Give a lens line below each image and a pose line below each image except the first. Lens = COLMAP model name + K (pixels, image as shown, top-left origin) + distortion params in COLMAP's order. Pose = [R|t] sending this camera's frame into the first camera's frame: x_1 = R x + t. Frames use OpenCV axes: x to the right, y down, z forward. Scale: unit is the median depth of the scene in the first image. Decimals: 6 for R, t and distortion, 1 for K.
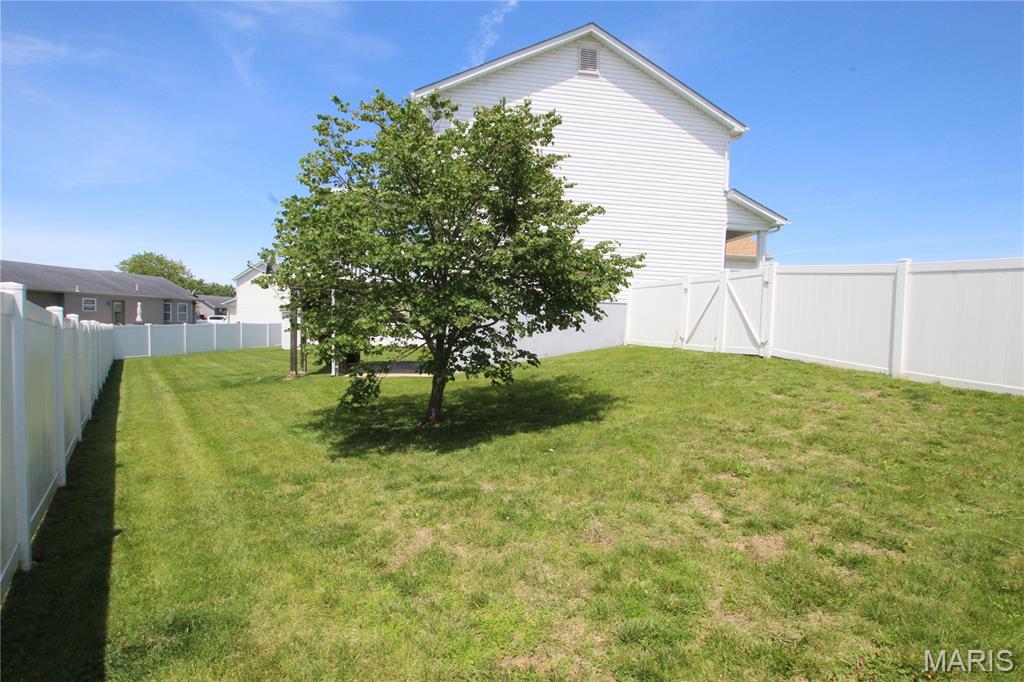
lens RADIAL K [[481.1, 0, 512.0], [0, 481.1, 341.0], [0, 0, 1]] dist [-0.034776, 0.000387]
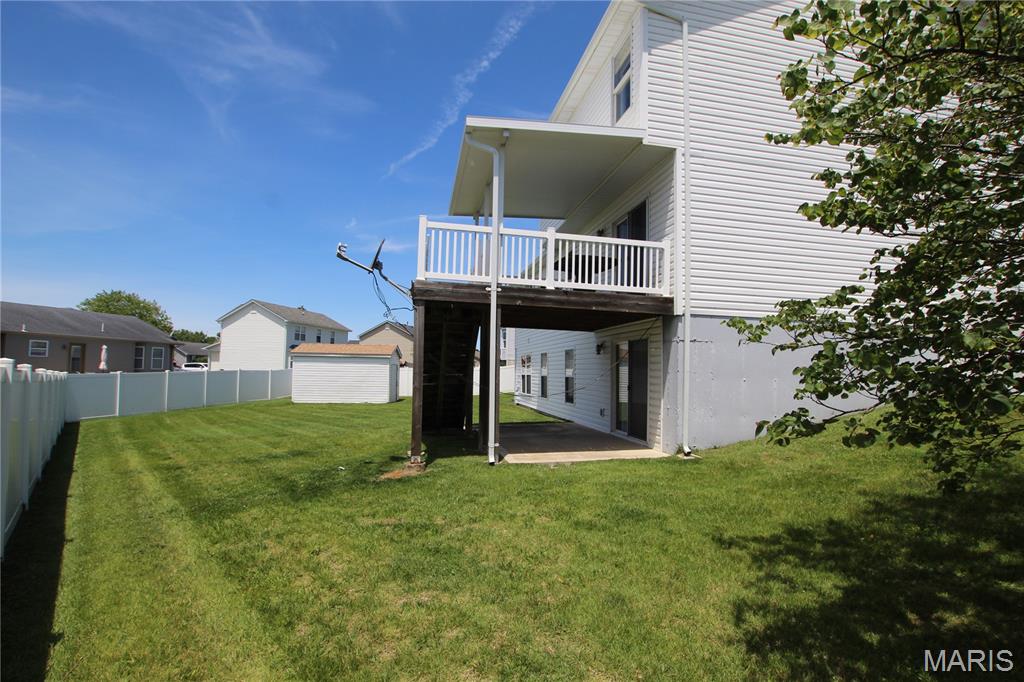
lens RADIAL K [[470.9, 0, 506.4], [0, 470.9, 346.2], [0, 0, 1]] dist [-0.035014, 0.000627]
pose [[0.998346, -0.011315, 0.056365, -0.139611], [0.016032, 0.996341, -0.083954, -0.004106], [-0.055209, 0.084718, 0.994874, 0.169780]]
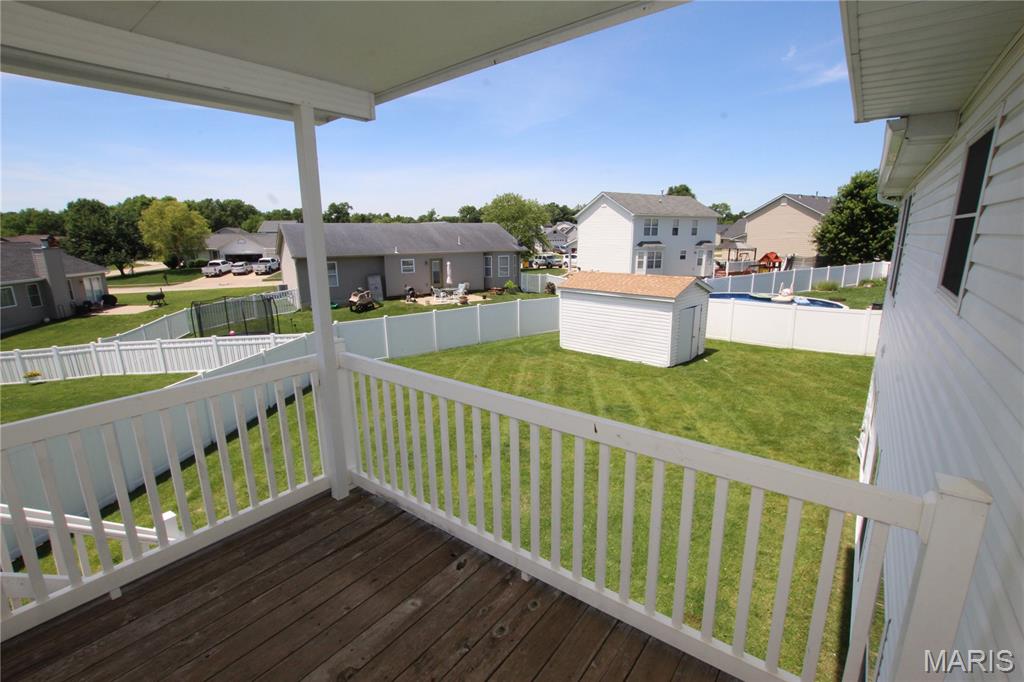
lens RADIAL K [[470.9, 0, 506.4], [0, 470.9, 346.2], [0, 0, 1]] dist [-0.035014, 0.000627]
pose [[0.699978, 0.125960, -0.702969, -0.071777], [0.012538, 0.982004, 0.188444, -0.081913], [0.714054, -0.140721, 0.685802, 0.406638]]
